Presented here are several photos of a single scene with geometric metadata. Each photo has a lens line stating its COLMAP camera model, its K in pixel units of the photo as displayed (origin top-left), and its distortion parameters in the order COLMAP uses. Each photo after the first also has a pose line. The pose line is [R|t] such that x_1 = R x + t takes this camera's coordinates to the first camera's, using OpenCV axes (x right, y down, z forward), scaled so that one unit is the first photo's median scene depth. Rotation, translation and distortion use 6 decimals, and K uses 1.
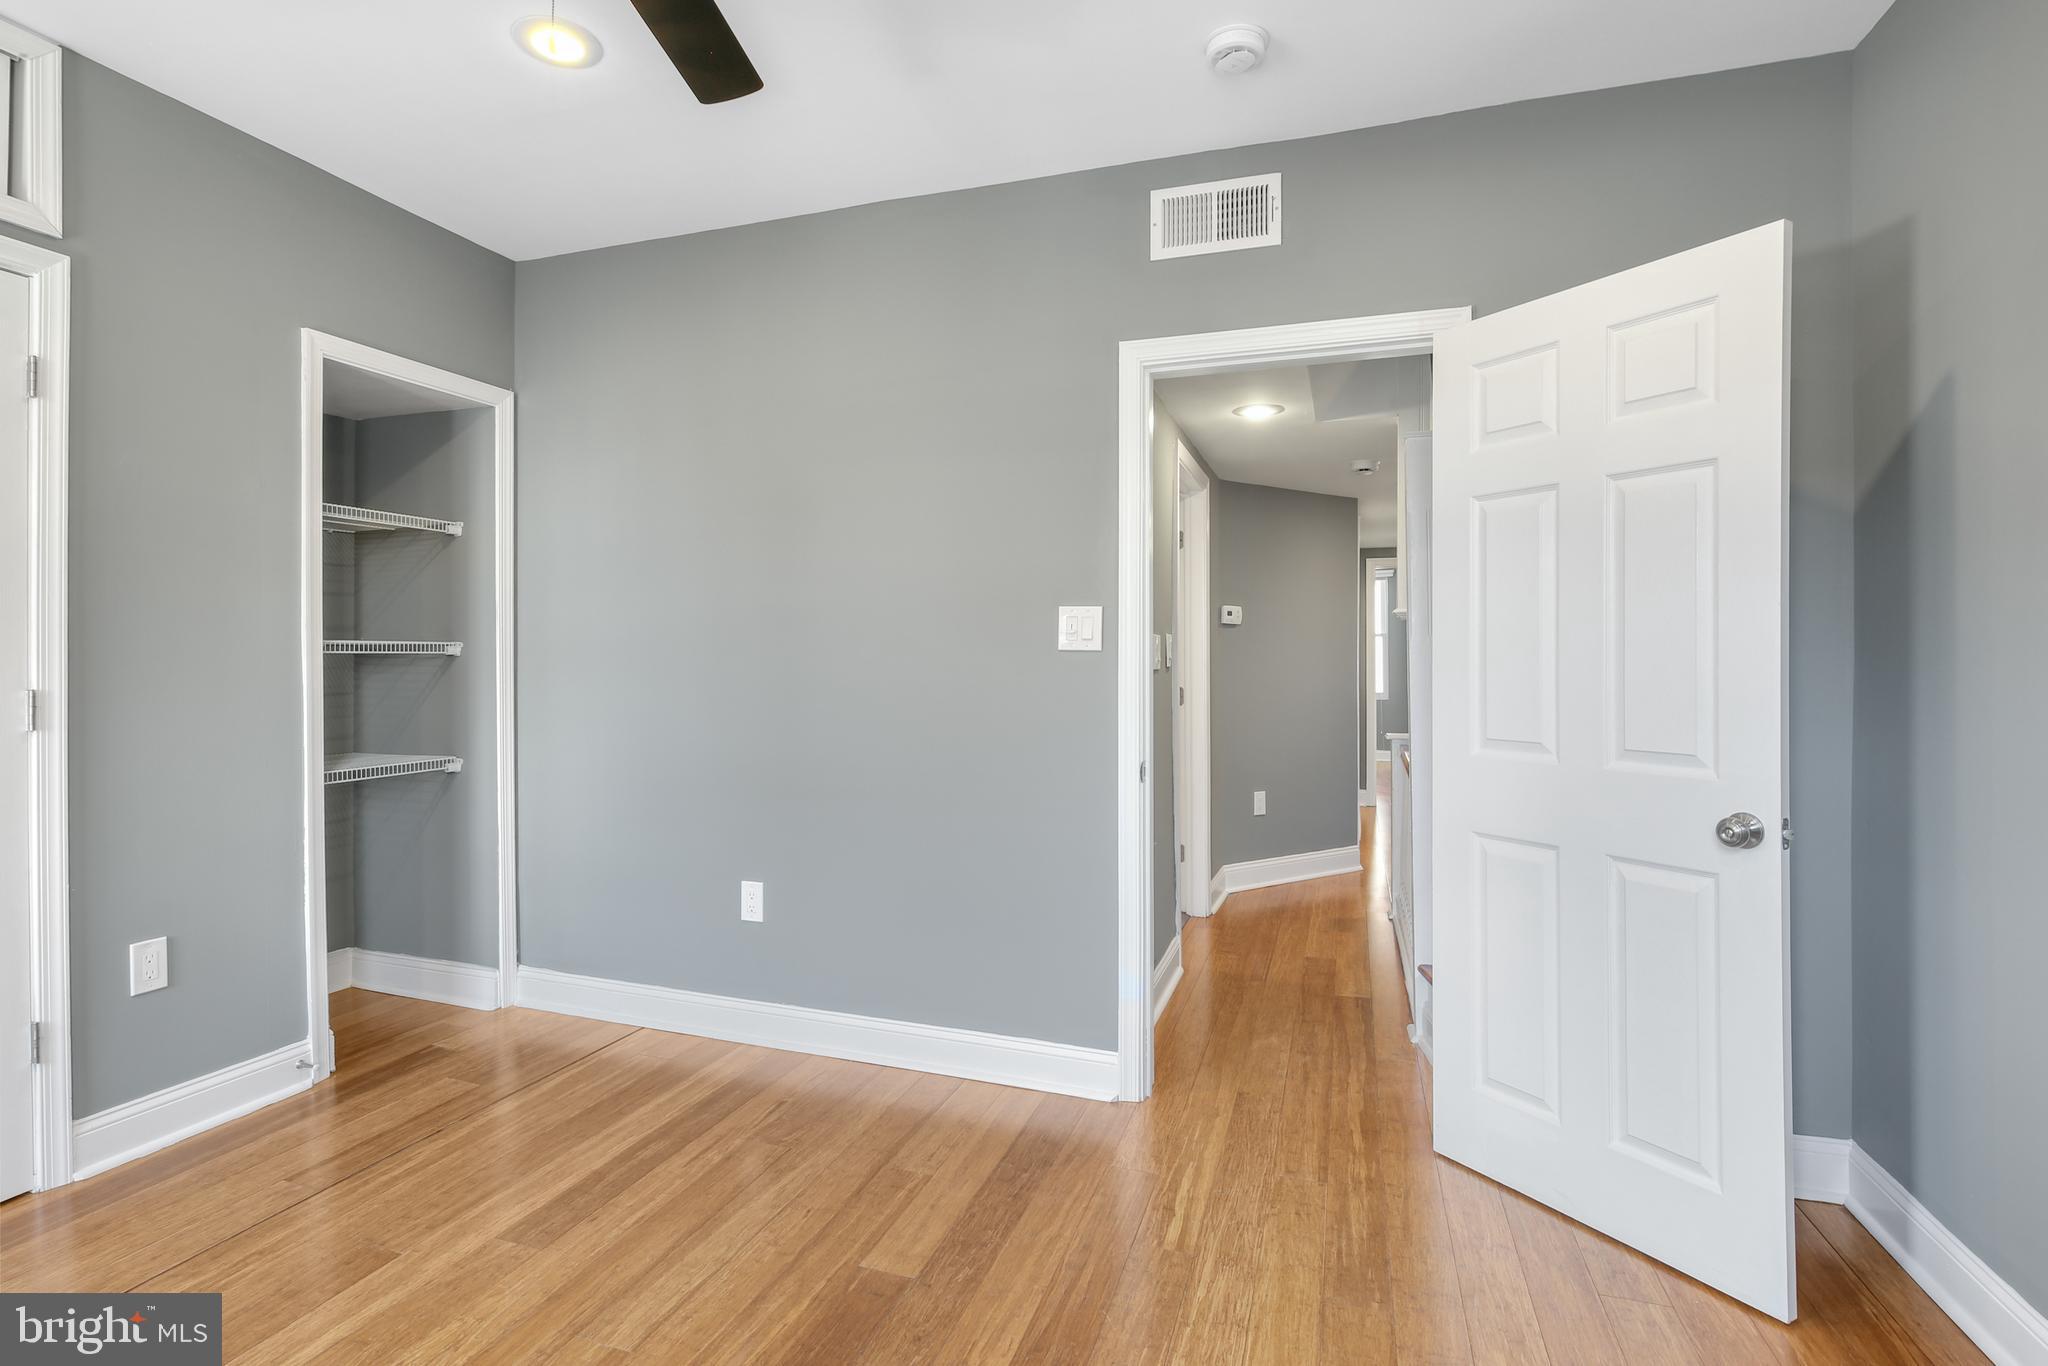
lens RADIAL K [[999.7, 0, 1017.2], [0, 999.7, 690.6], [0, 0, 1]] dist [-0.047182, 0.009076]
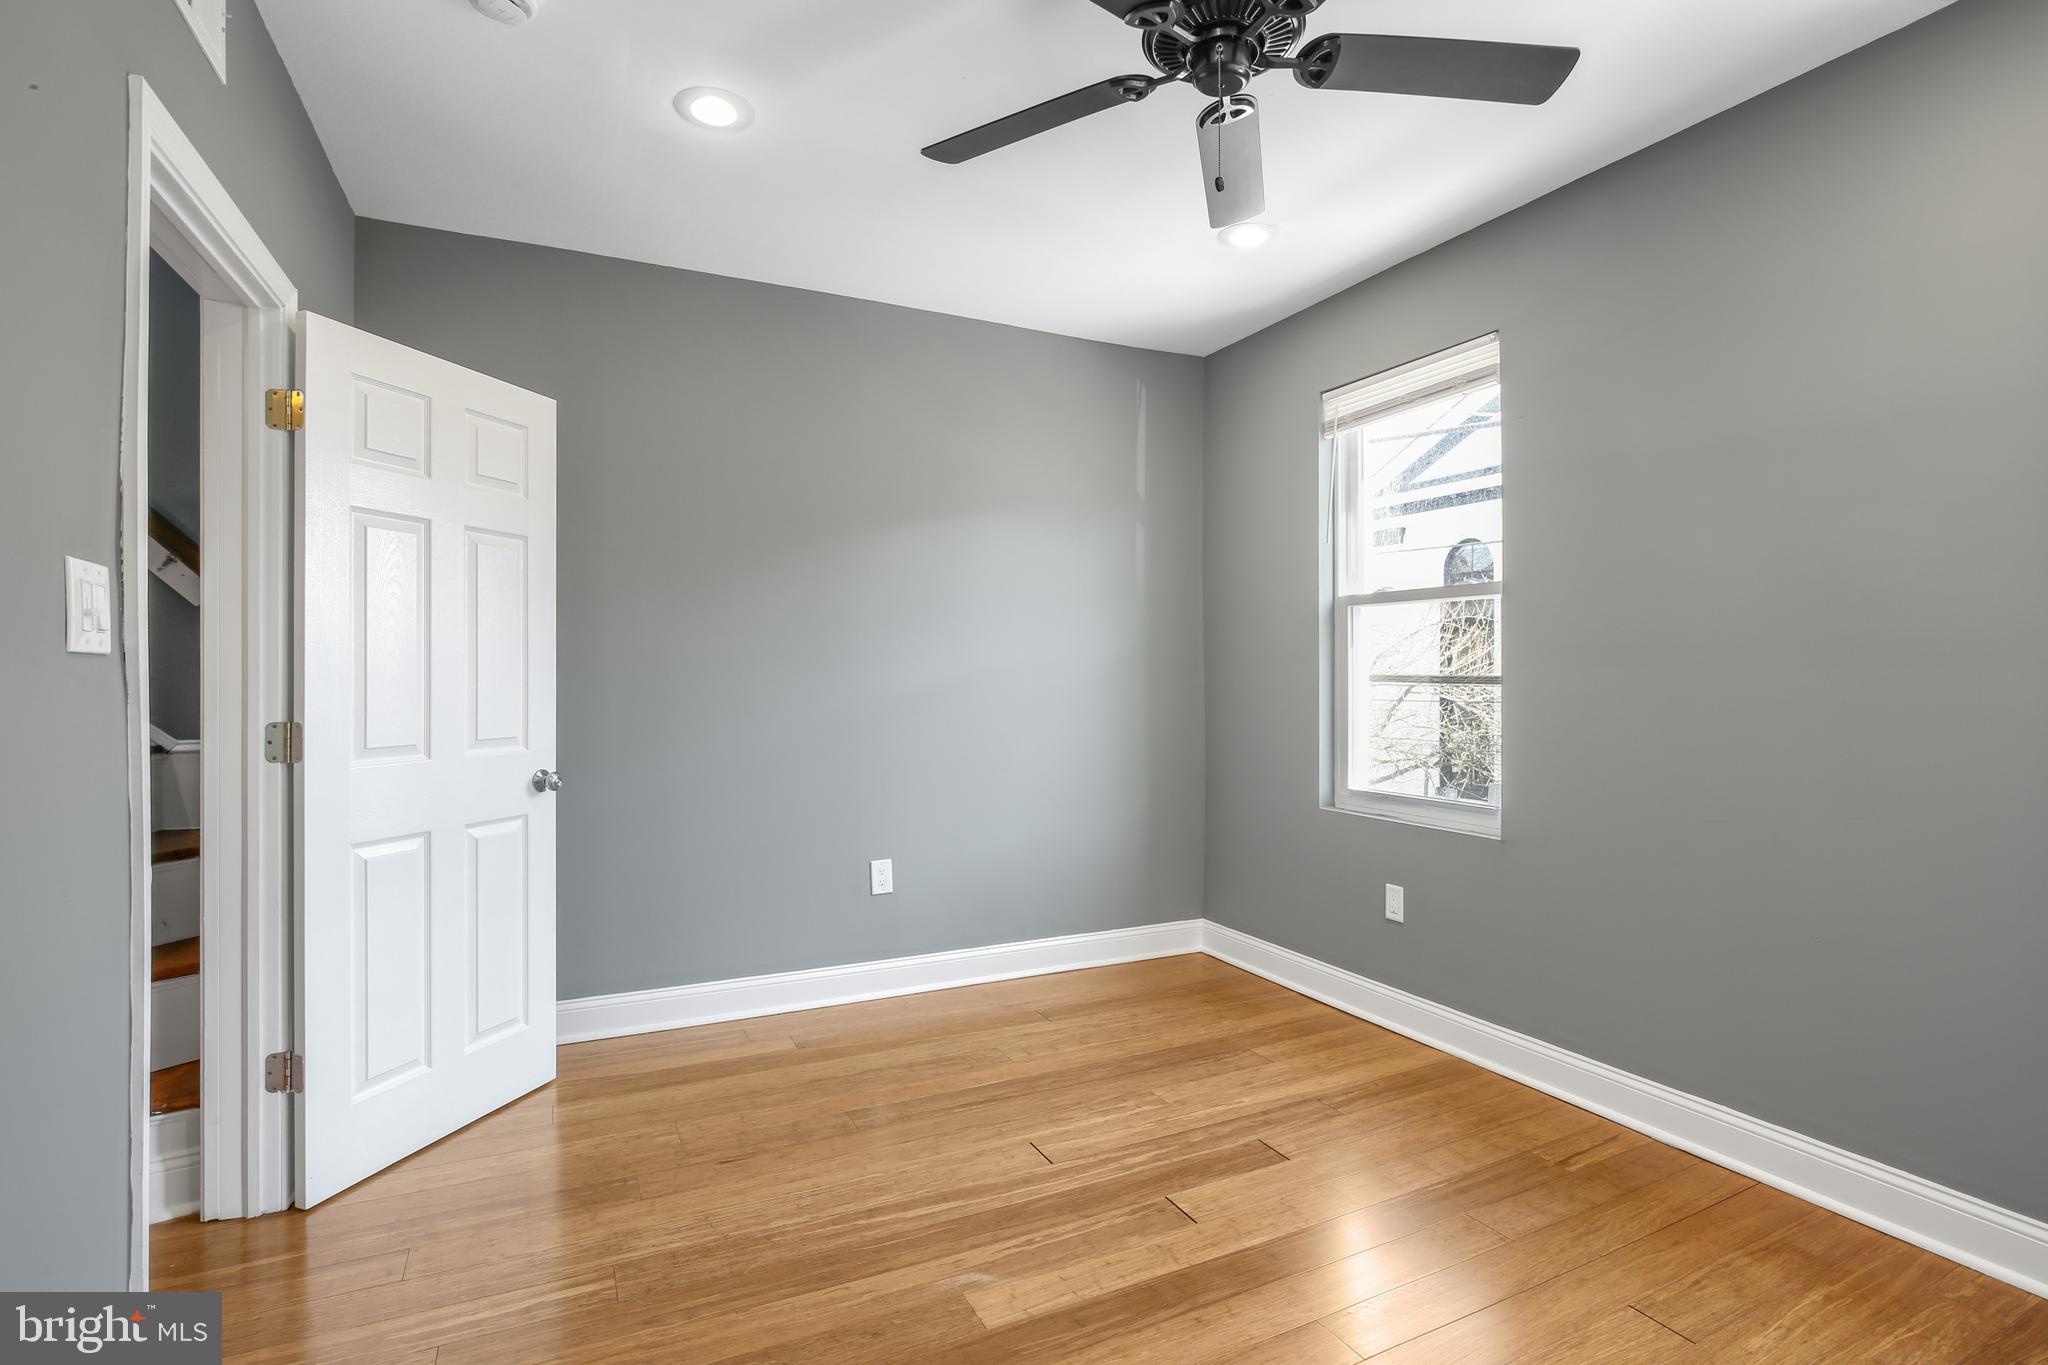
lens RADIAL K [[952.3, 0, 1022.5], [0, 952.3, 689.9], [0, 0, 1]] dist [-0.009755, 0.000130]
pose [[-0.699938, -0.019385, 0.713941, -0.741339], [-0.002809, 0.999699, 0.024390, -0.035110], [-0.714198, 0.015066, -0.699781, 1.292936]]
